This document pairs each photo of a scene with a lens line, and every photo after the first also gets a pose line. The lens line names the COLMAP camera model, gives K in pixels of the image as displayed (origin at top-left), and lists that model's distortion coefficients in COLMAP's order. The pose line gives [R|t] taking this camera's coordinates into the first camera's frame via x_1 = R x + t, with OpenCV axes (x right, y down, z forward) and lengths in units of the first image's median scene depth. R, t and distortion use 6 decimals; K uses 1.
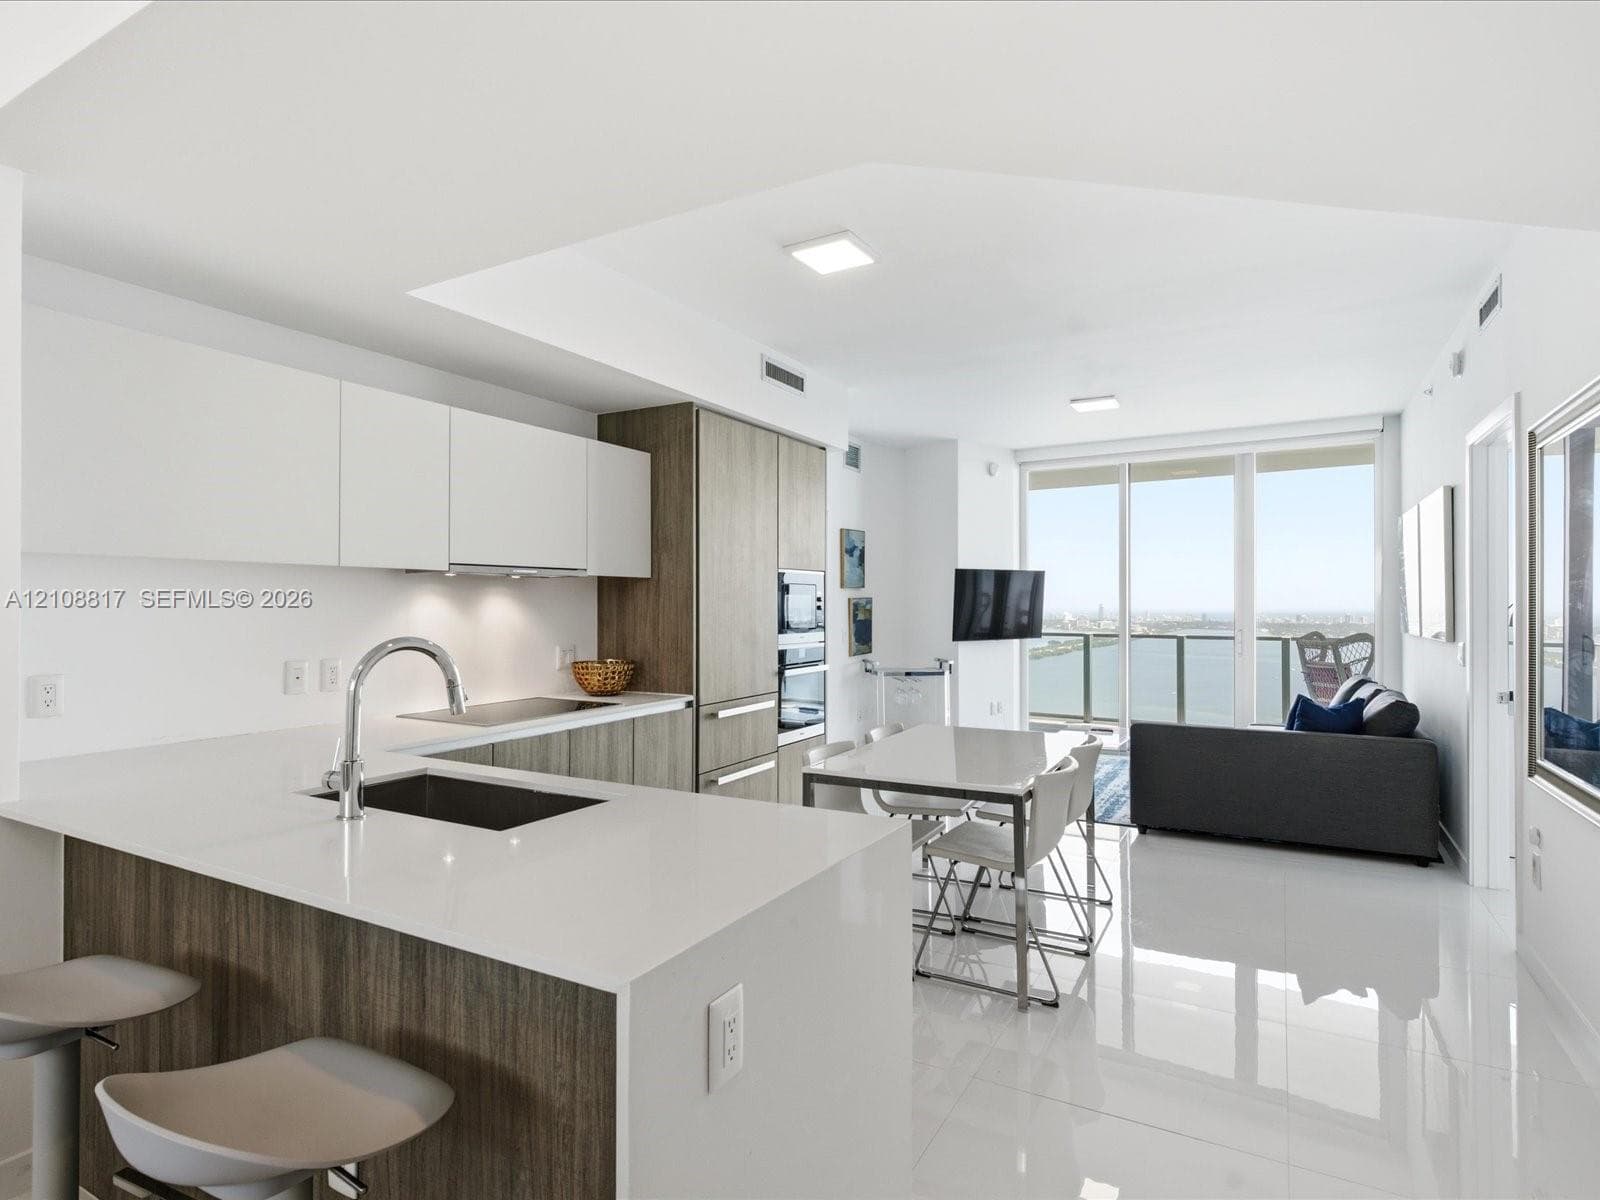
lens RADIAL K [[858.0, 0, 807.2], [0, 858.0, 604.1], [0, 0, 1]] dist [0.003902, -0.002037]
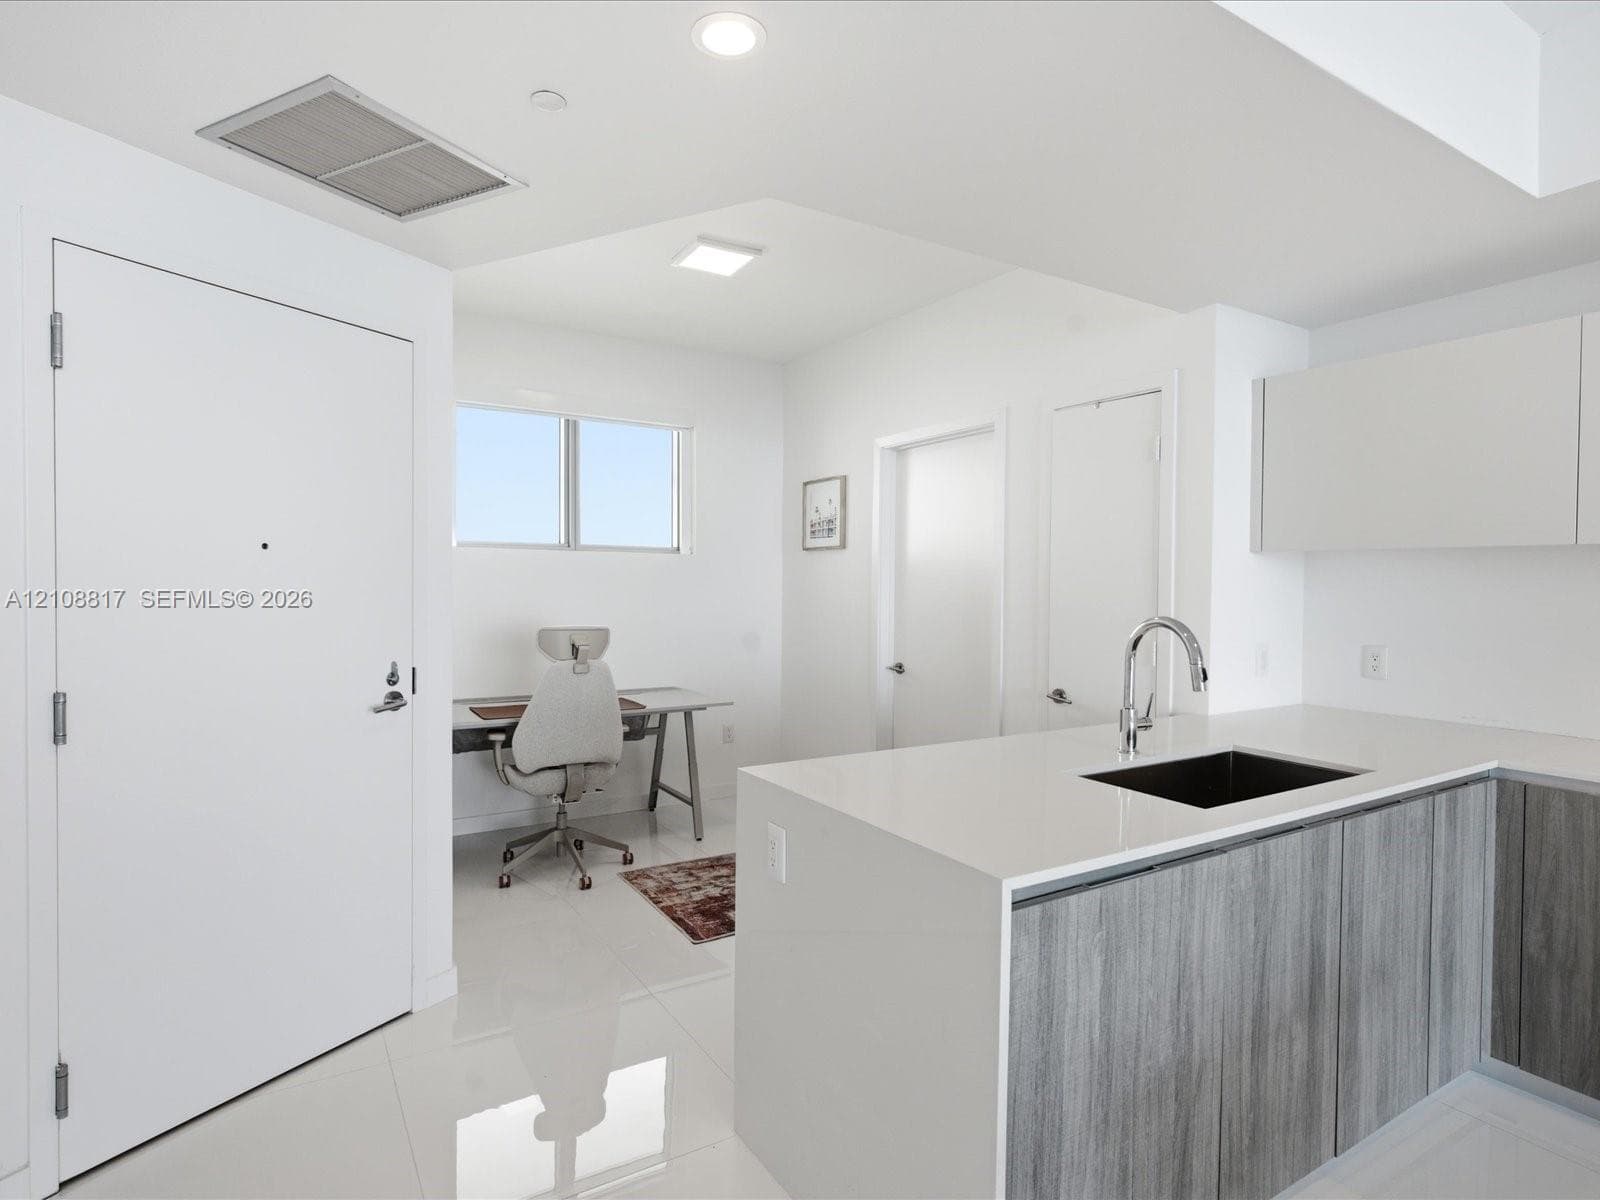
lens RADIAL K [[858.0, 0, 798.1], [0, 858.0, 595.2], [0, 0, 1]] dist [0.003902, -0.002037]
pose [[-0.490730, 0.009650, -0.871258, 0.357461], [-0.009068, 0.999828, 0.016182, -0.002044], [0.871265, 0.015841, -0.490558, 0.503817]]
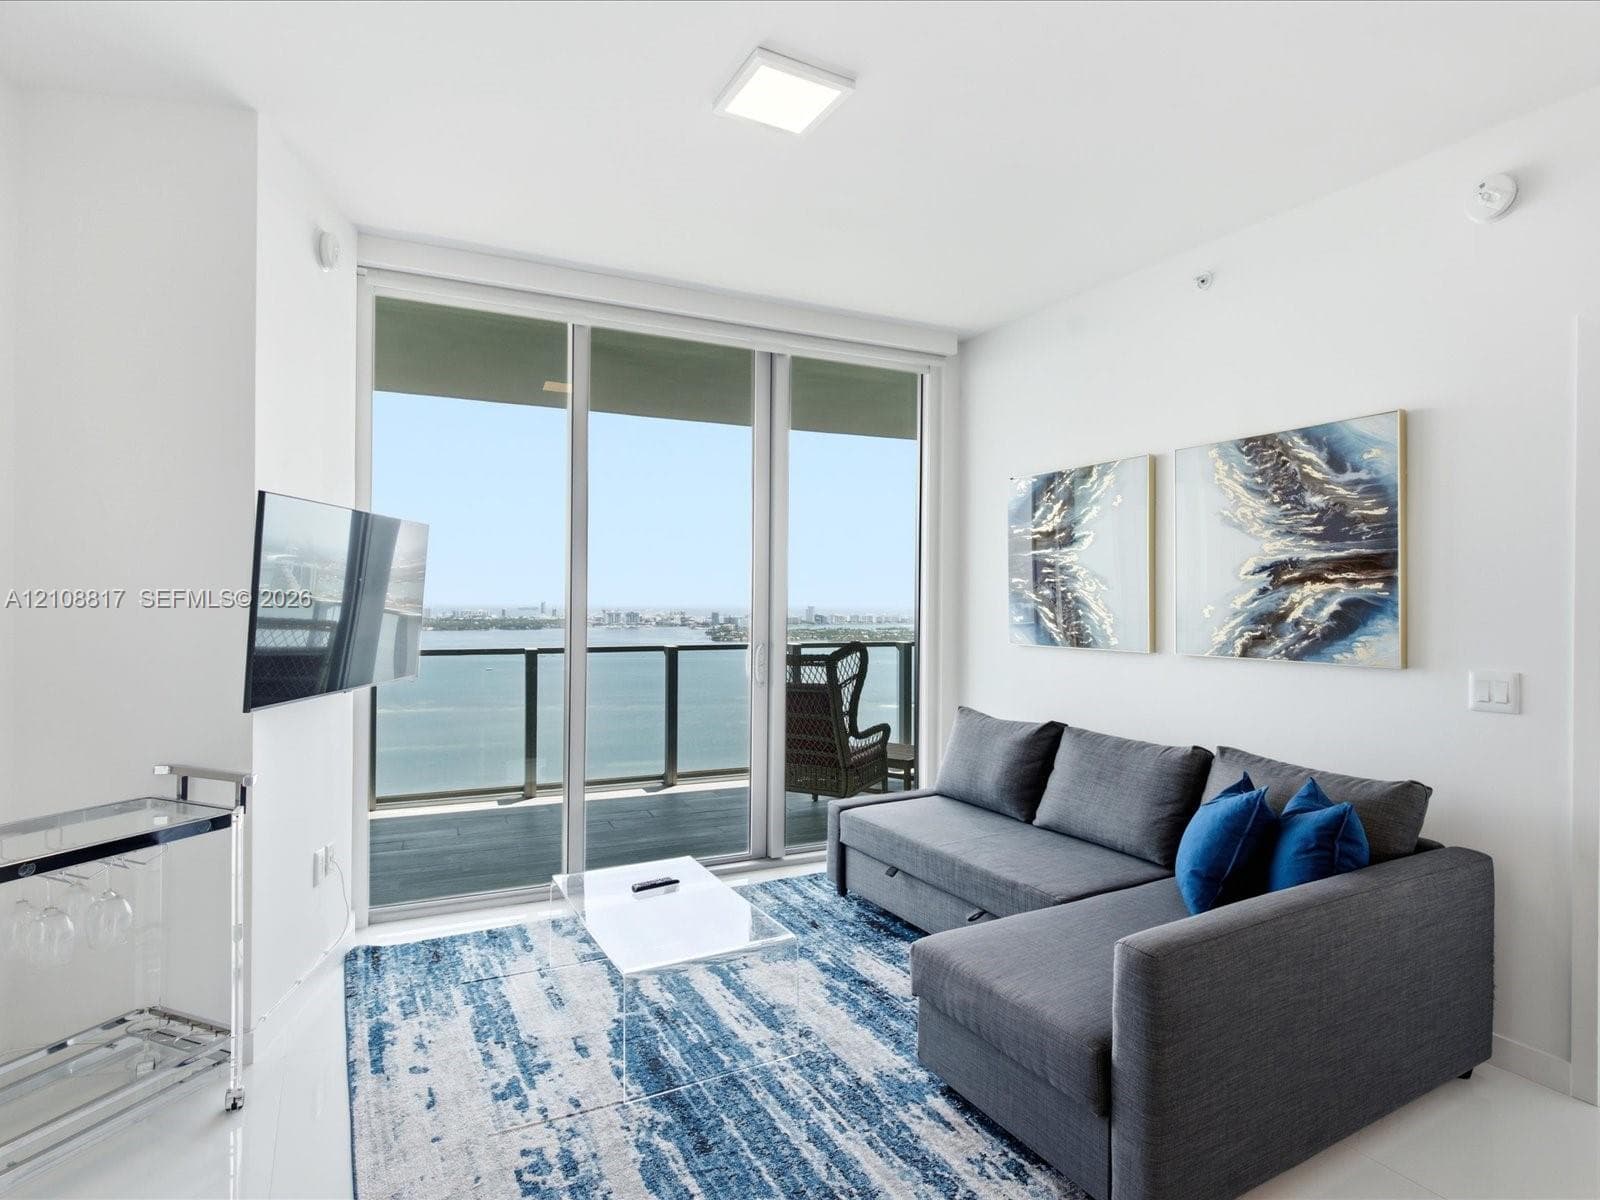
lens RADIAL K [[858.0, 0, 804.1], [0, 858.0, 597.6], [0, 0, 1]] dist [0.003902, -0.002037]
pose [[0.537072, 0.005995, 0.843515, 0.011602], [-0.004968, 0.999980, -0.003944, -0.000888], [-0.843522, -0.002072, 0.537090, 1.084866]]
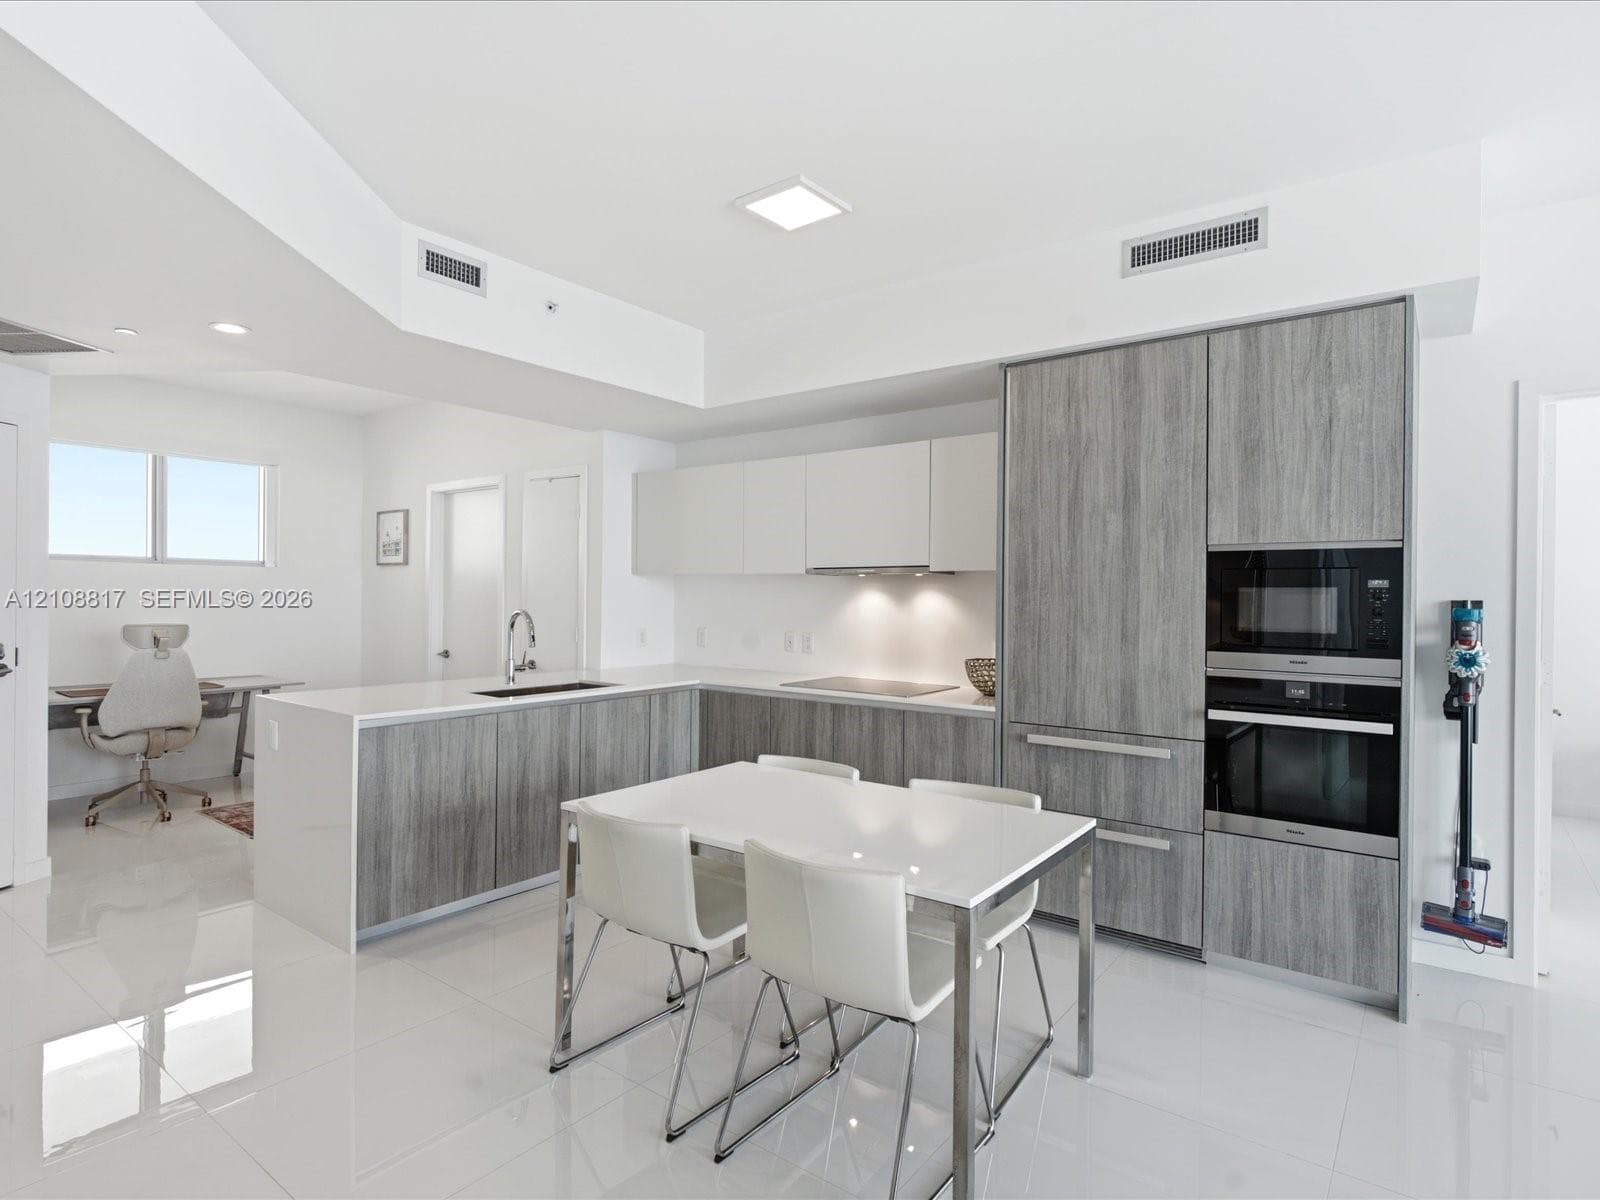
lens RADIAL K [[858.0, 0, 792.6], [0, 858.0, 600.4], [0, 0, 1]] dist [0.003902, -0.002037]
pose [[-0.153120, 0.004394, -0.988198, 0.719571], [-0.012565, 0.999901, 0.006393, -0.002348], [0.988128, 0.013395, -0.153050, 0.899904]]
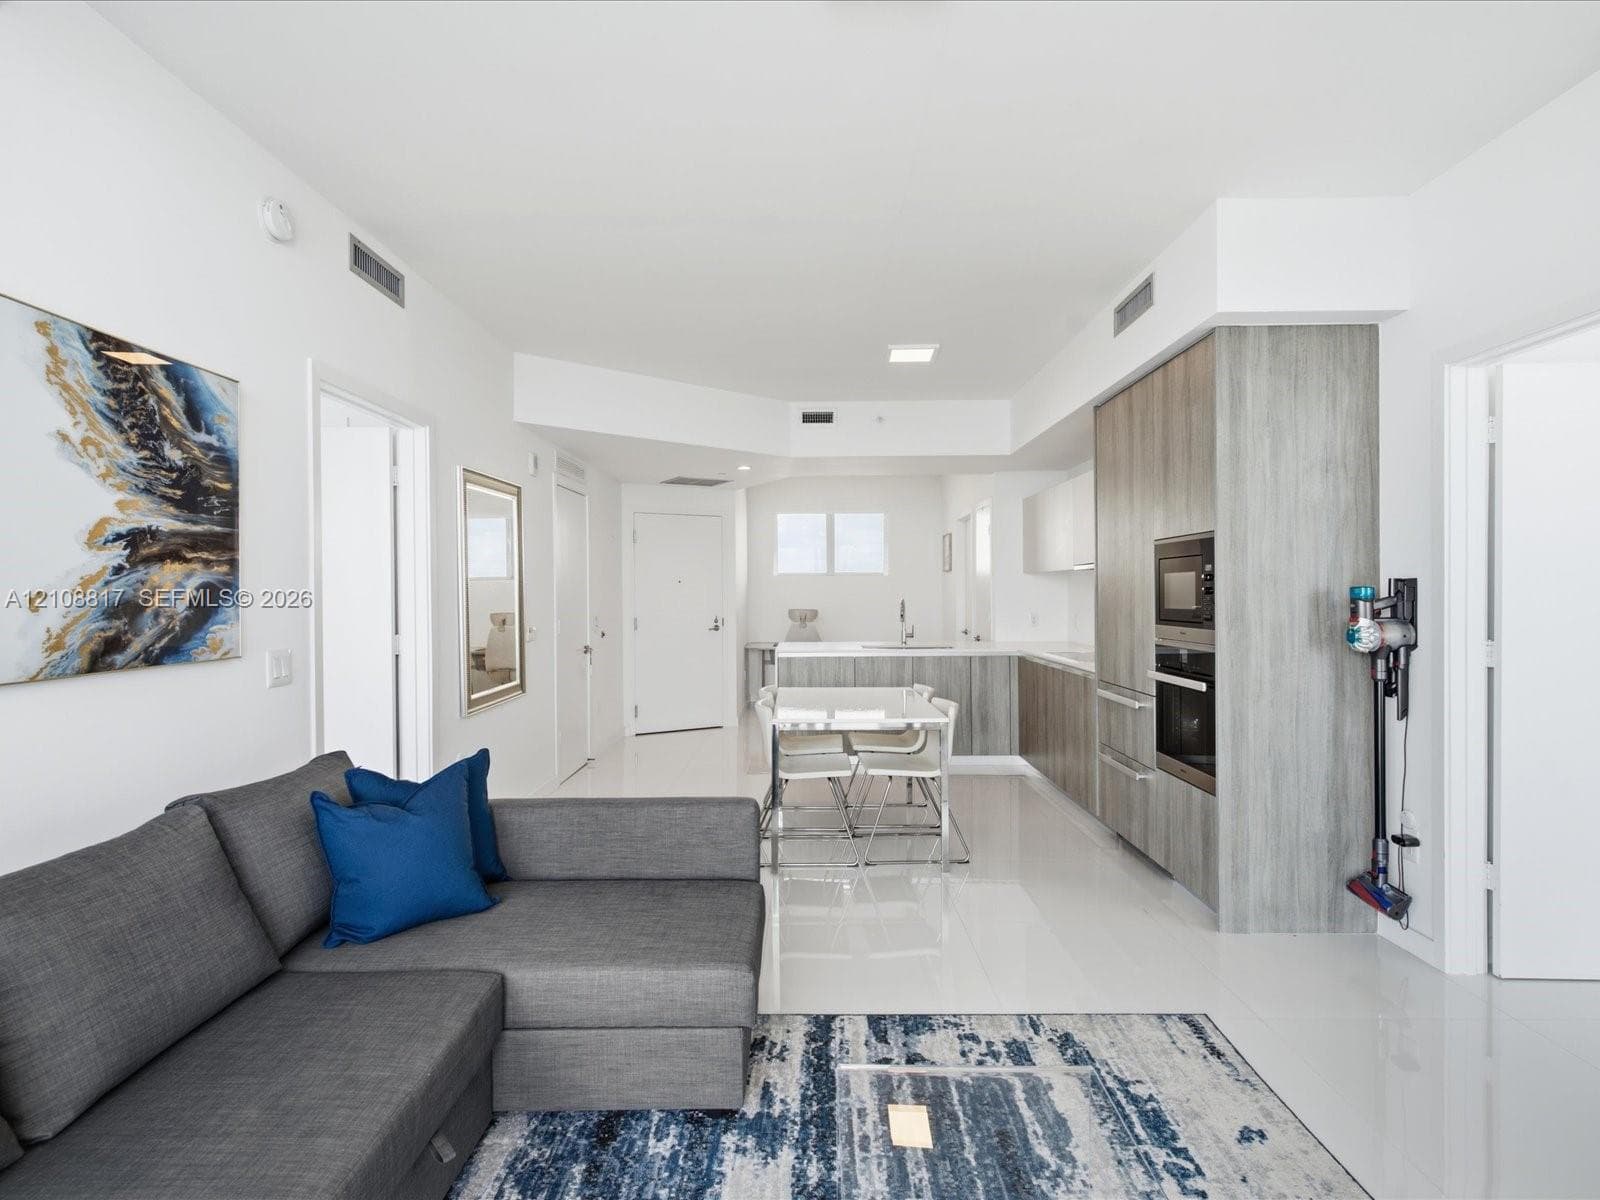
lens RADIAL K [[858.0, 0, 791.0], [0, 858.0, 610.3], [0, 0, 1]] dist [0.003902, -0.002037]
pose [[-0.886555, 0.015135, -0.462375, 0.720023], [0.006162, 0.999762, 0.020912, 0.003959], [0.462582, 0.015691, -0.886438, 1.762805]]
